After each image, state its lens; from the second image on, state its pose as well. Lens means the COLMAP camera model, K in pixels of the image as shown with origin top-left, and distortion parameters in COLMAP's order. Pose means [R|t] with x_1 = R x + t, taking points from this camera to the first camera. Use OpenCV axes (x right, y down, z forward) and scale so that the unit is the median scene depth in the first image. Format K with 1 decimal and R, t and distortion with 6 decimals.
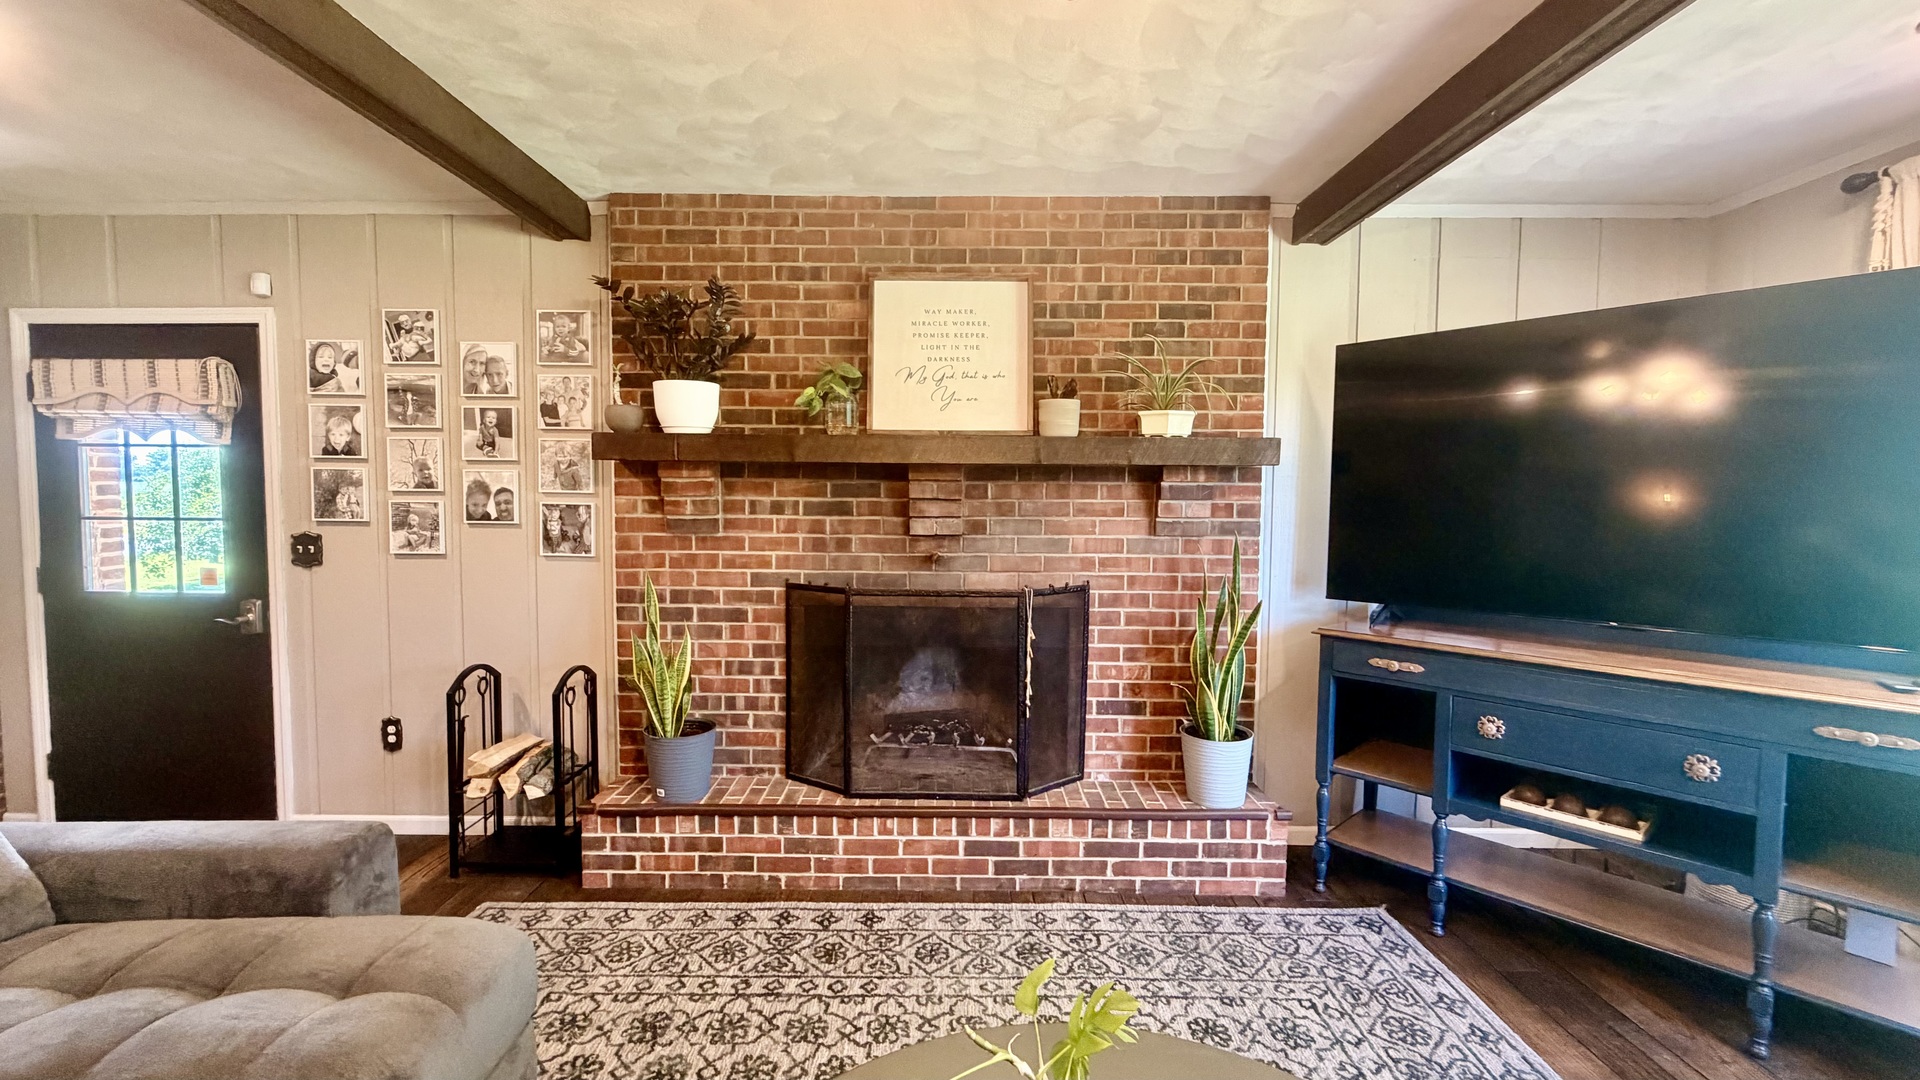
lens RADIAL K [[768.4, 0, 953.0], [0, 768.4, 537.1], [0, 0, 1]] dist [0.000047, 0.000115]
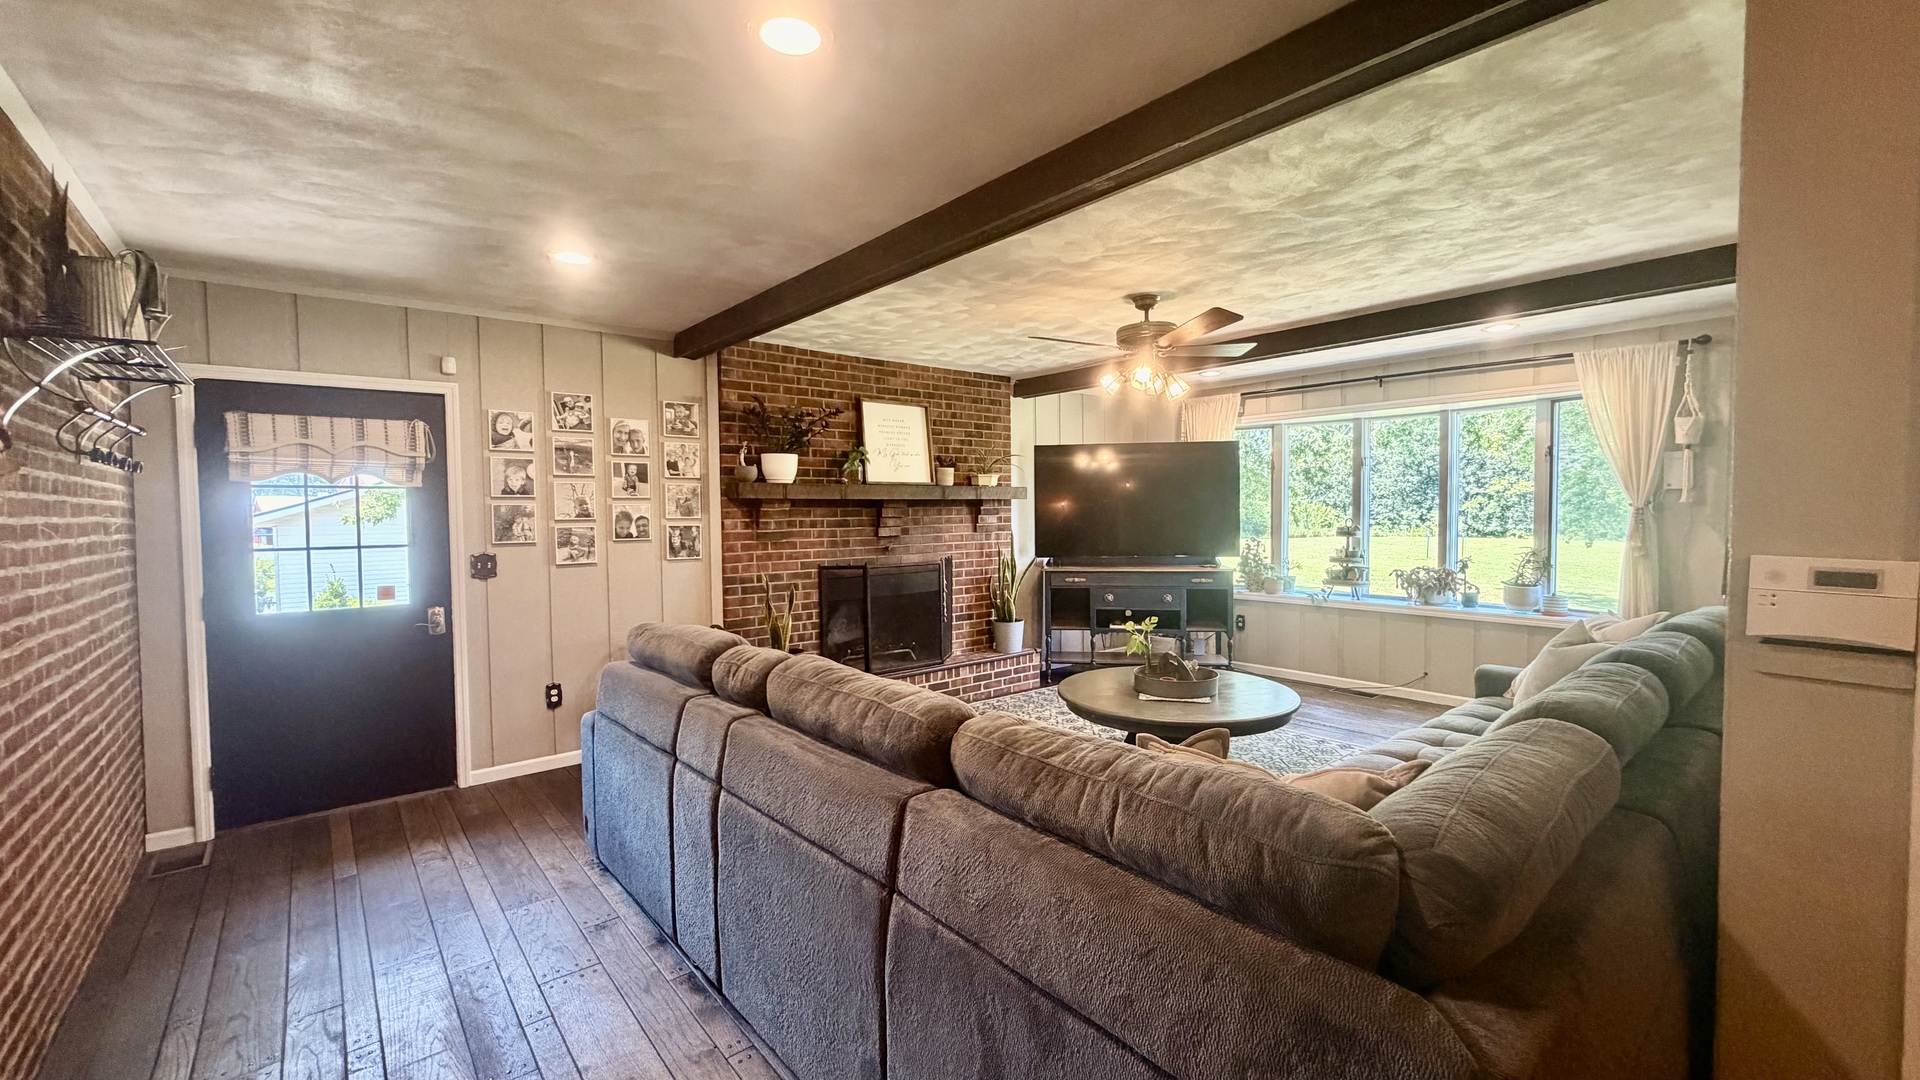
lens RADIAL K [[768.4, 0, 953.0], [0, 768.4, 537.1], [0, 0, 1]] dist [0.000047, 0.000115]
pose [[0.768459, -0.038486, 0.638741, -1.118793], [0.050819, 0.998707, -0.000964, 0.009840], [-0.637878, 0.033201, 0.769421, -0.566304]]
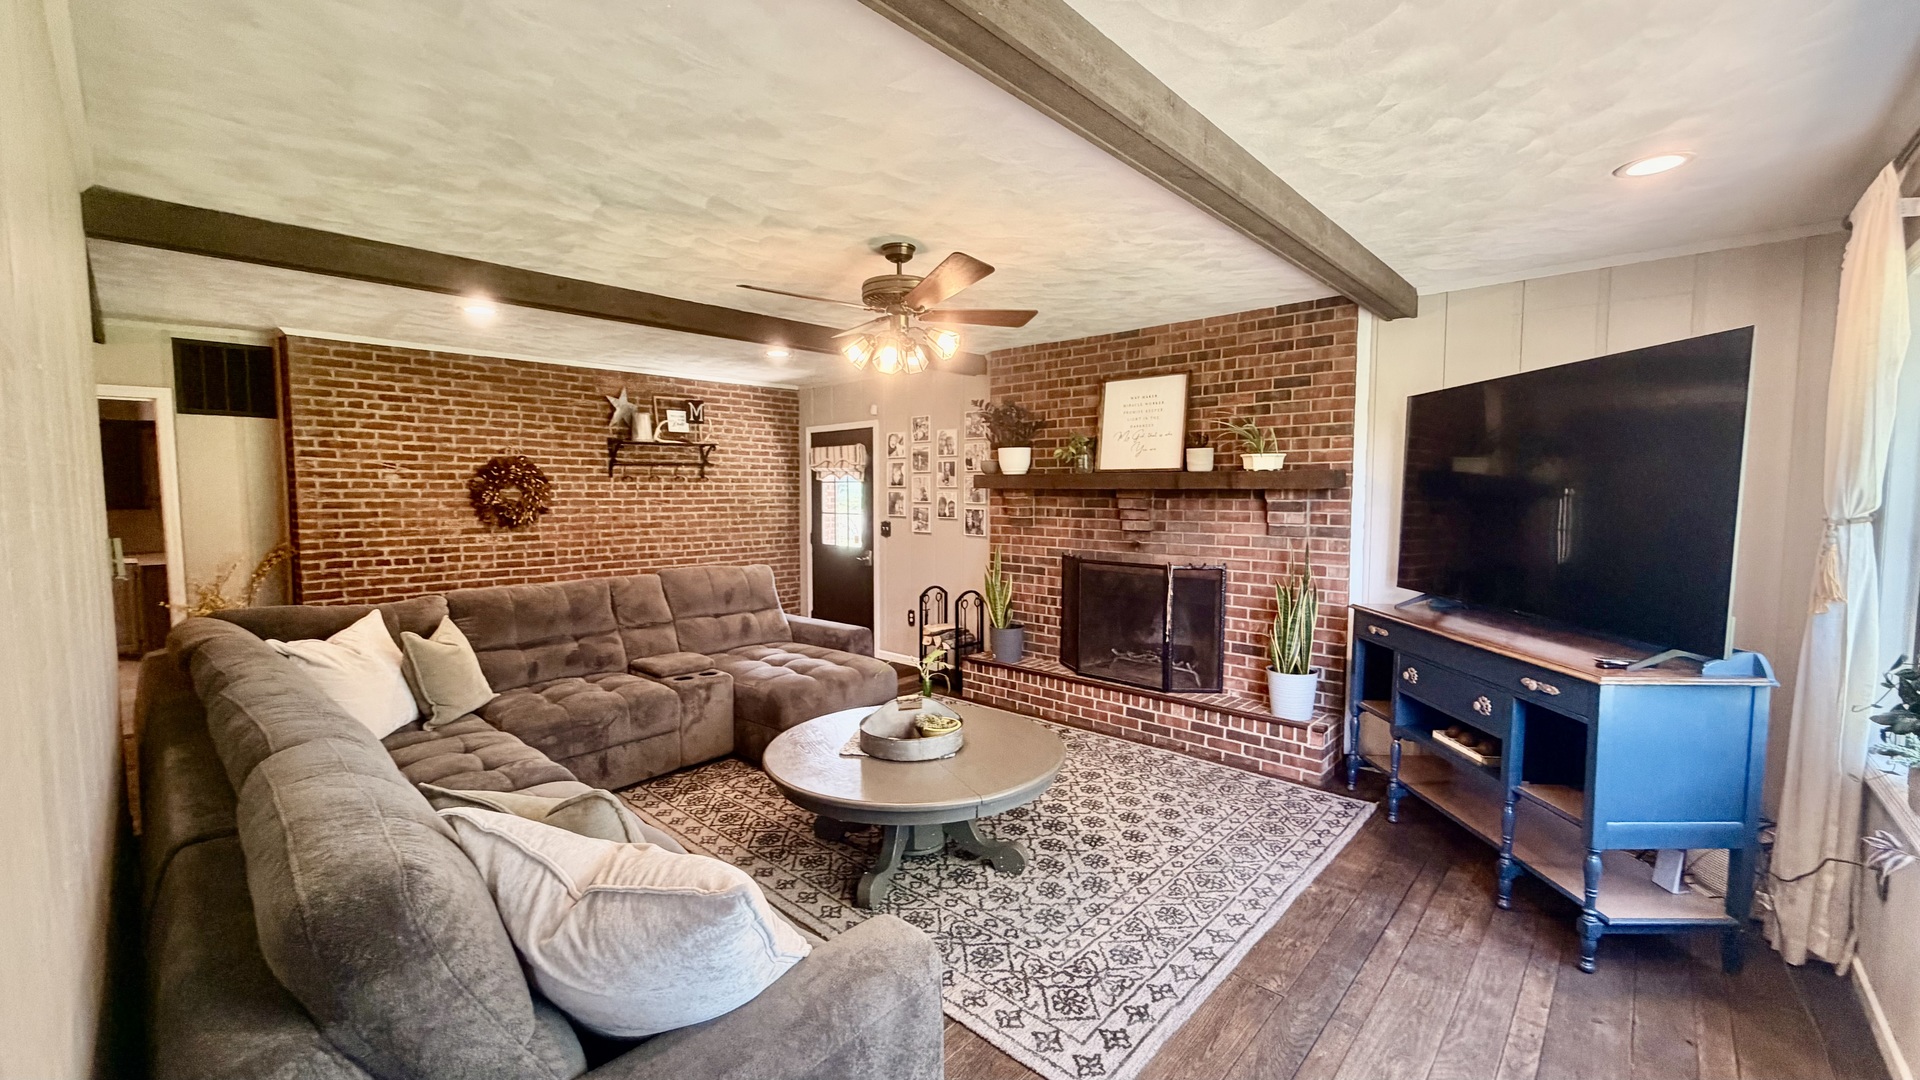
lens RADIAL K [[768.4, 0, 953.0], [0, 768.4, 537.1], [0, 0, 1]] dist [0.000047, 0.000115]
pose [[0.734483, 0.035492, -0.677698, 0.818238], [-0.030449, 0.999349, 0.019336, -0.008536], [0.677943, 0.006433, 0.735086, -0.498176]]
